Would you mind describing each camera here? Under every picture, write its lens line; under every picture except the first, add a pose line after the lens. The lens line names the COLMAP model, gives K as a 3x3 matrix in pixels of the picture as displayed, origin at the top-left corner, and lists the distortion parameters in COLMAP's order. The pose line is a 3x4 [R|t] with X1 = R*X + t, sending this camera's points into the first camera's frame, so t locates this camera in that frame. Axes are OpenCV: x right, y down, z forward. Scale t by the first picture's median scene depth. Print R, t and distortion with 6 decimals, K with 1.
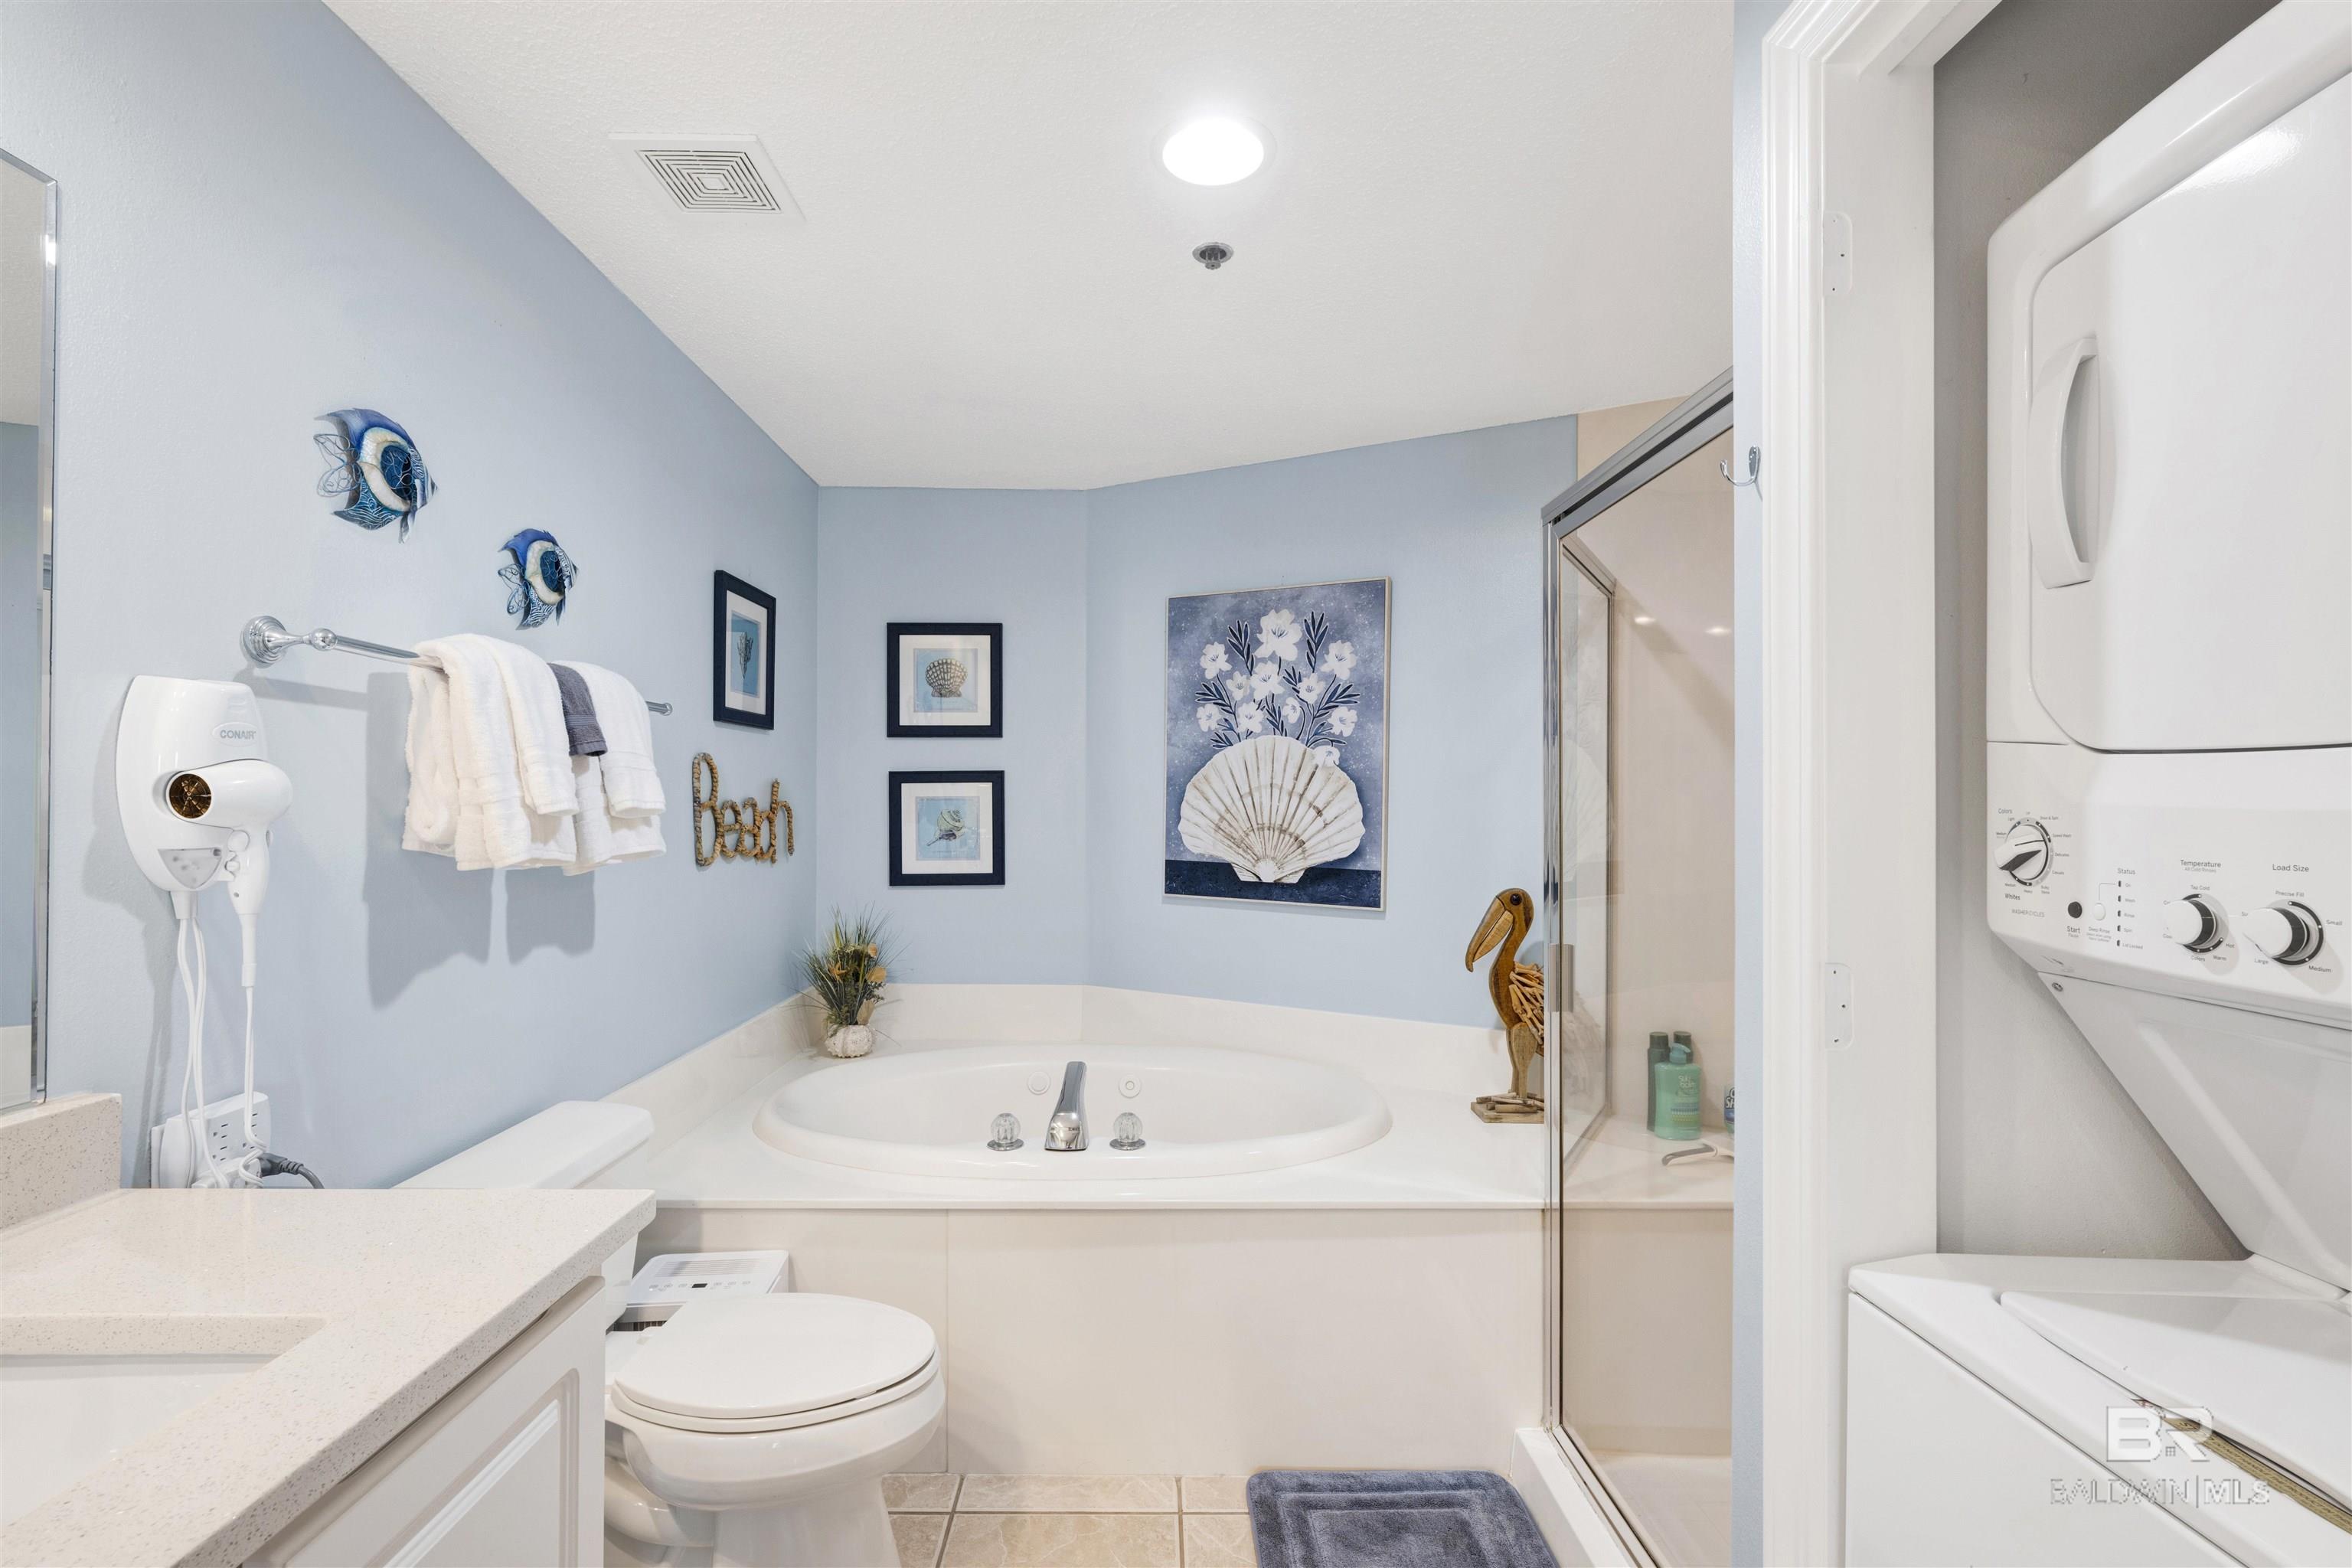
lens RADIAL K [[1064.9, 0, 1173.4], [0, 1064.9, 798.5], [0, 0, 1]] dist [-0.003314, -0.000081]
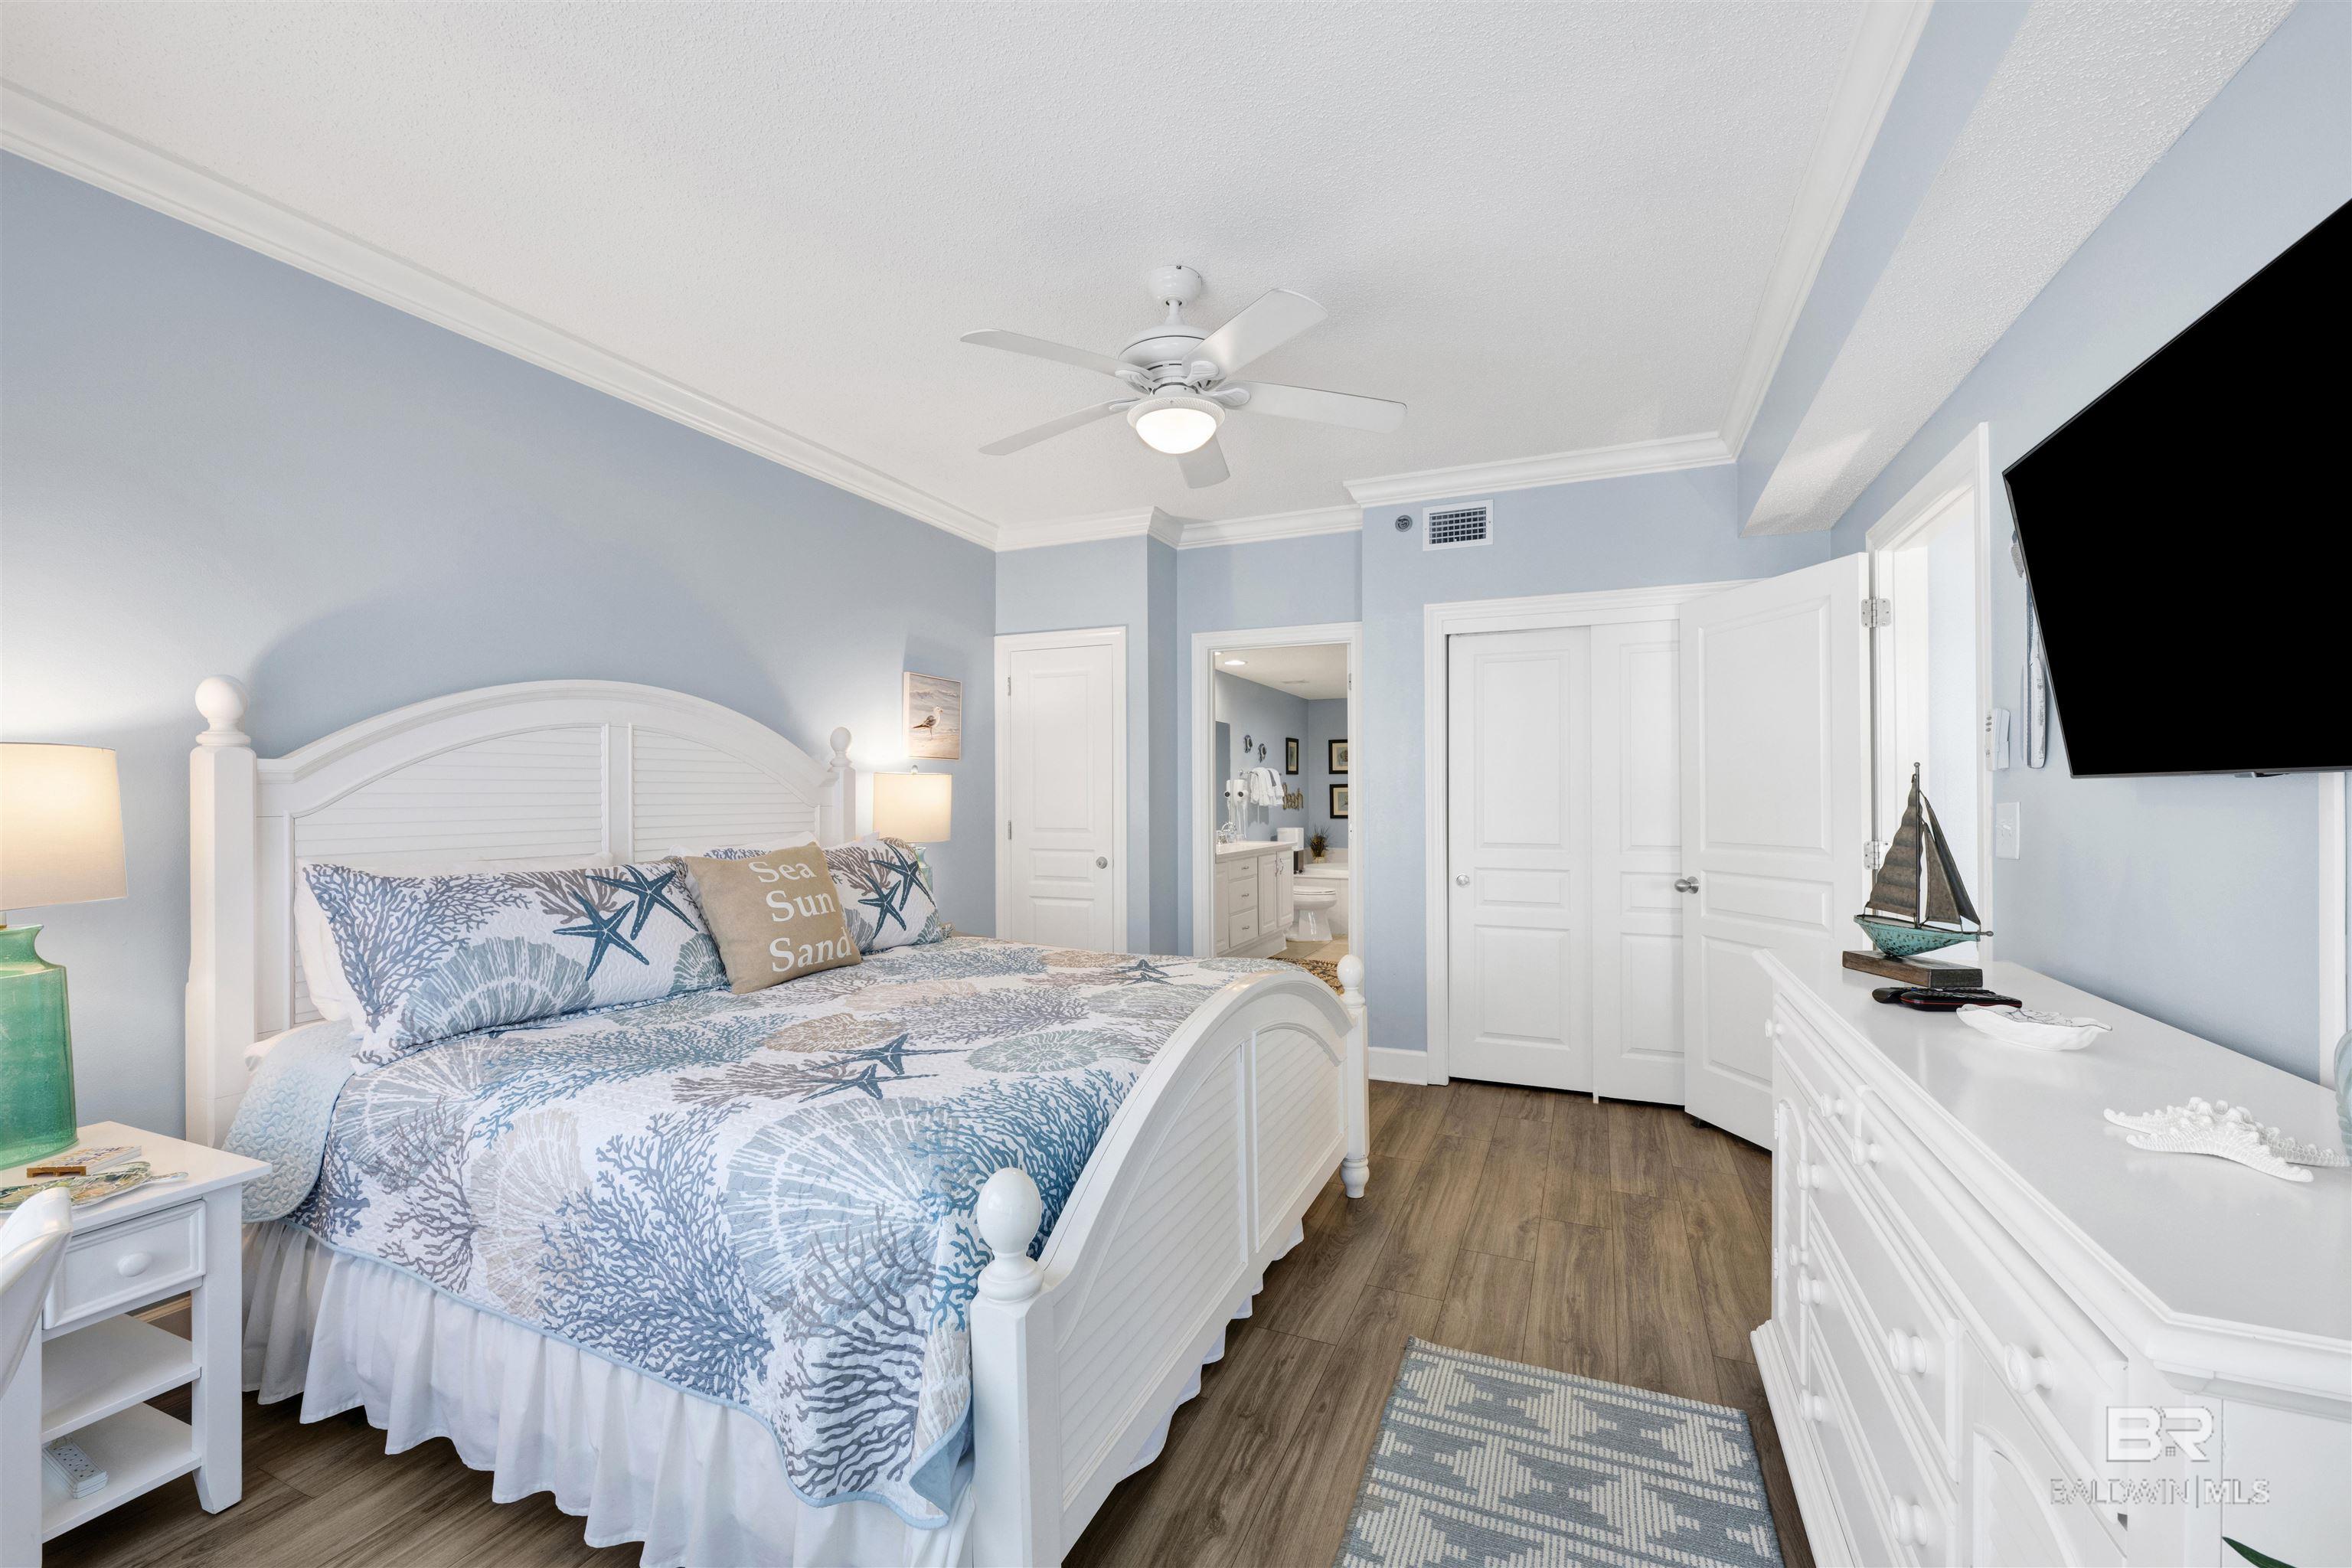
lens RADIAL K [[959.2, 0, 1128.0], [0, 959.2, 786.0], [0, 0, 1]] dist [0.000706, 0.000291]
pose [[0.887967, -0.011347, -0.459767, 0.639648], [0.011033, 0.999933, -0.003370, -0.019672], [0.459775, -0.002080, 0.888033, -2.263886]]
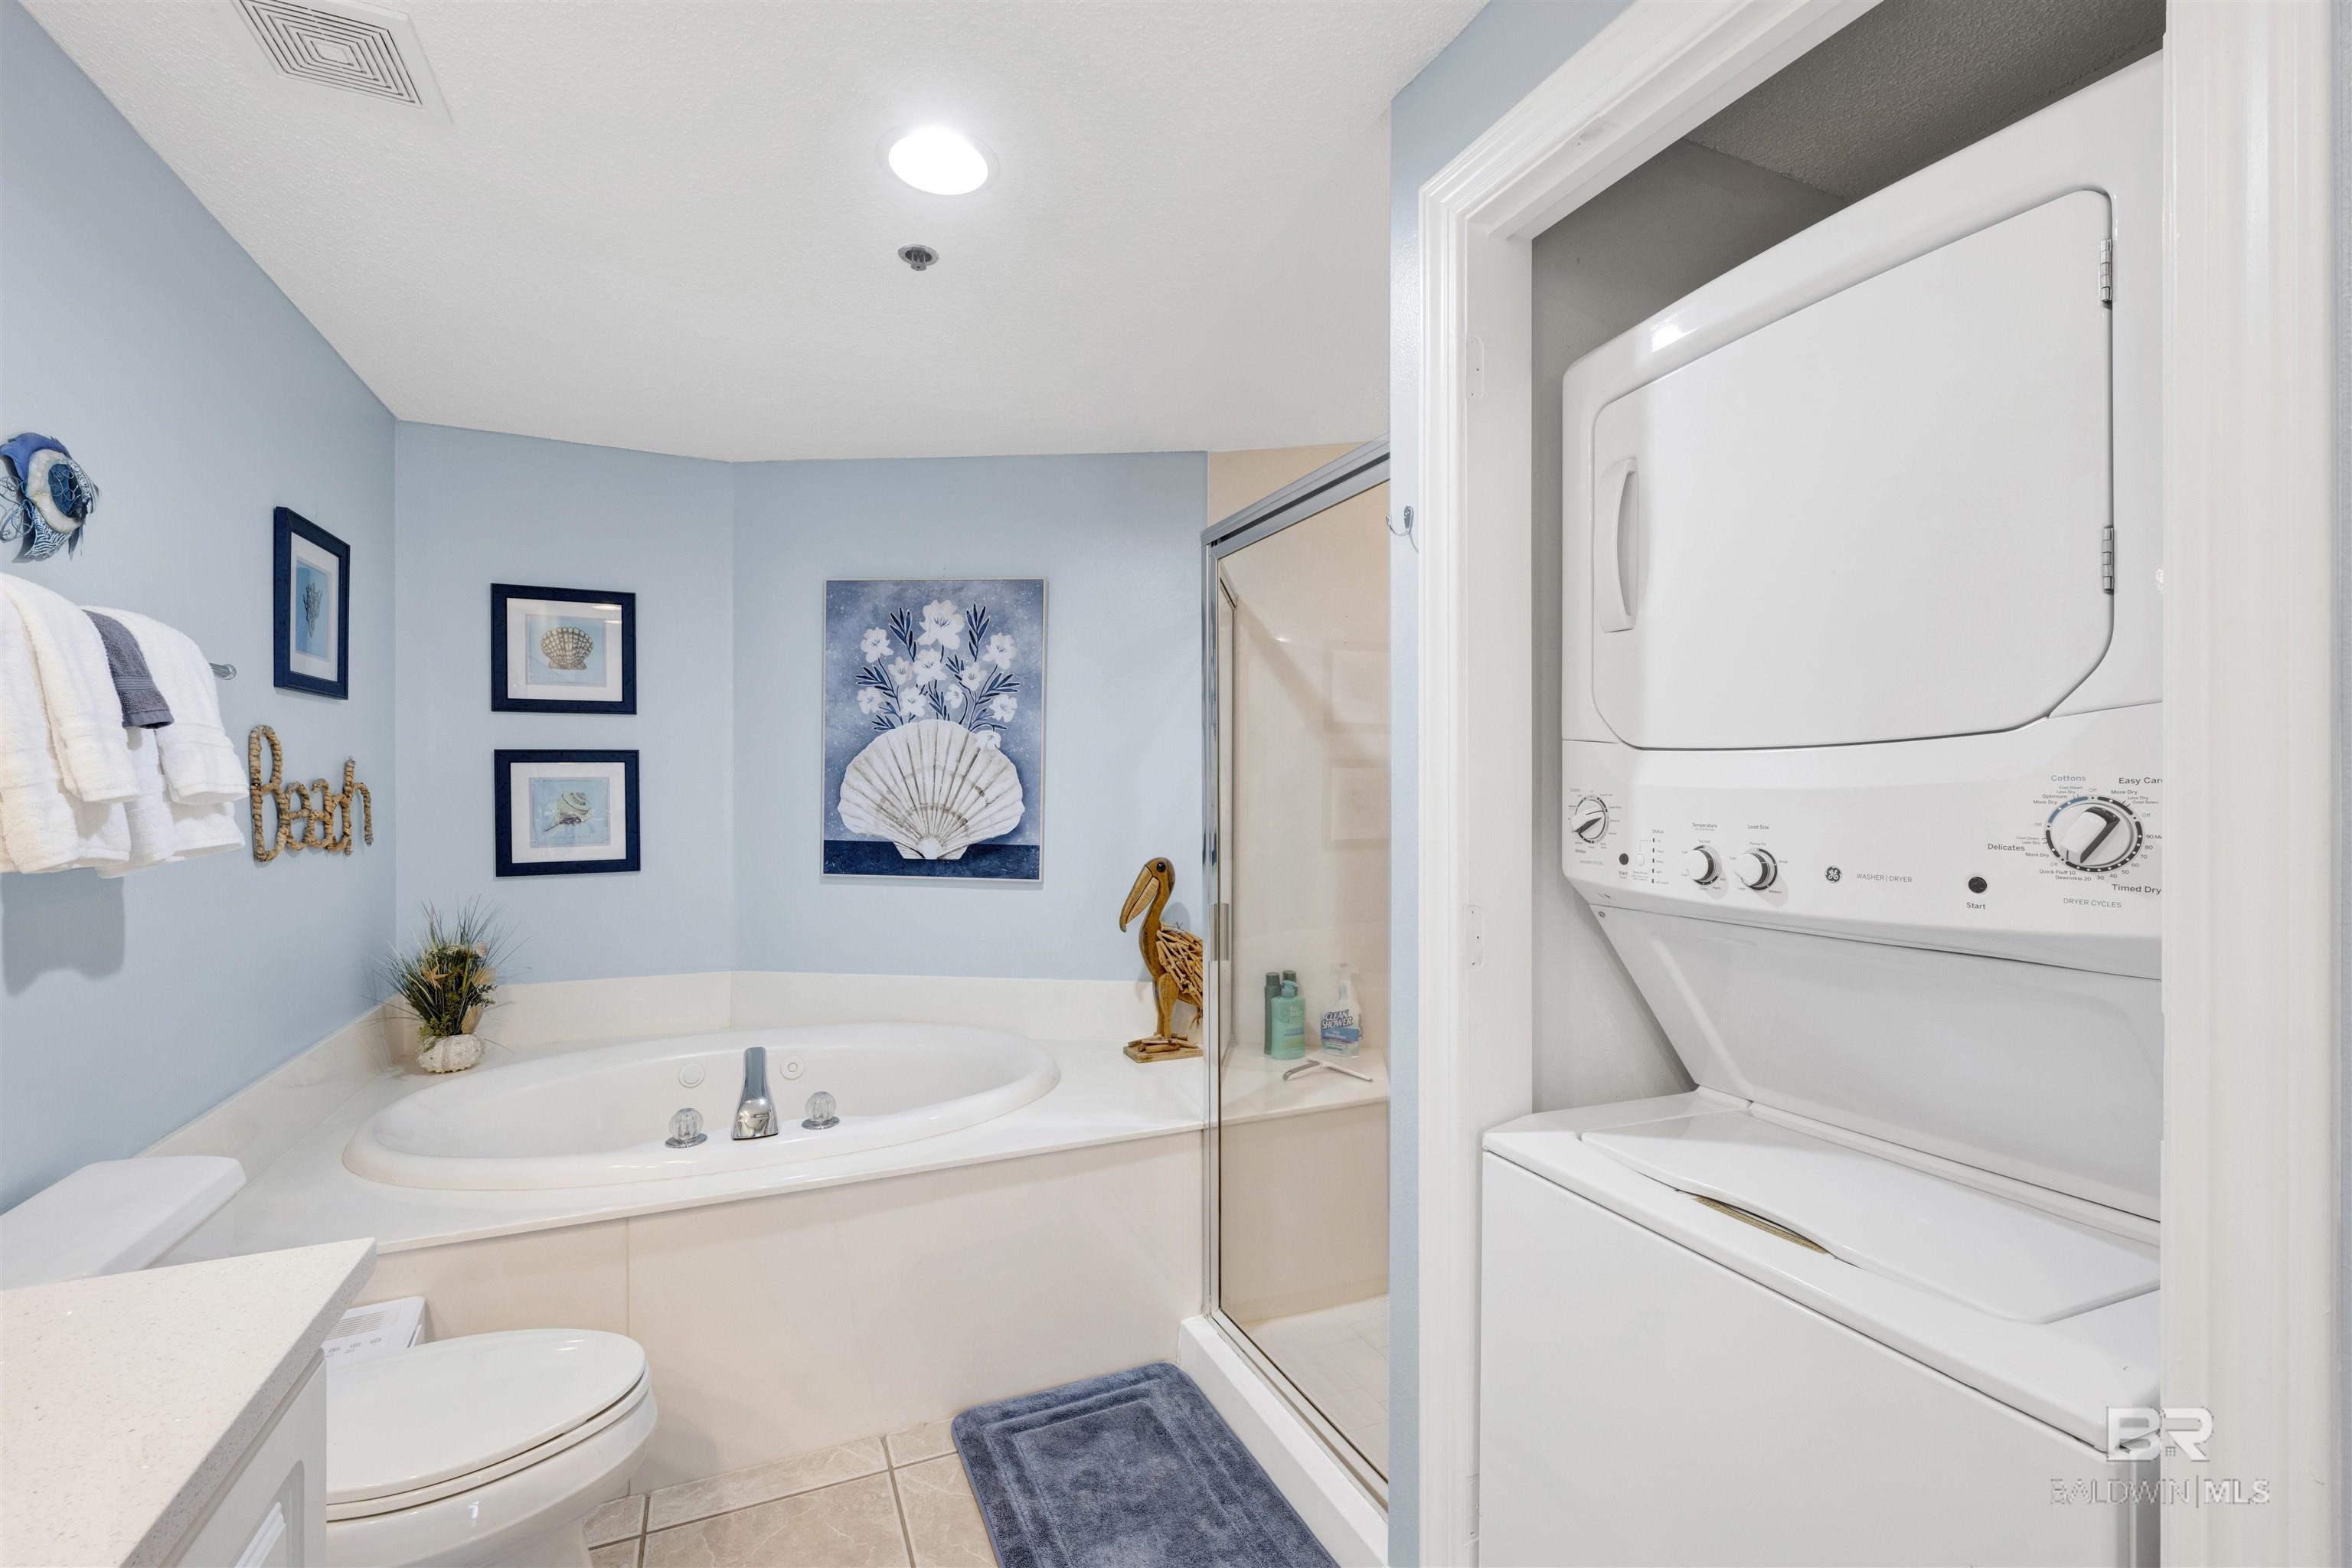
lens RADIAL K [[995.8, 0, 1174.3], [0, 995.8, 786.6], [0, 0, 1]] dist [-0.002131, 0.000412]
pose [[0.918991, -0.003317, 0.394265, -0.081034], [-0.000031, 0.999964, 0.008485, -0.001425], [-0.394279, -0.007810, 0.918958, 0.003163]]
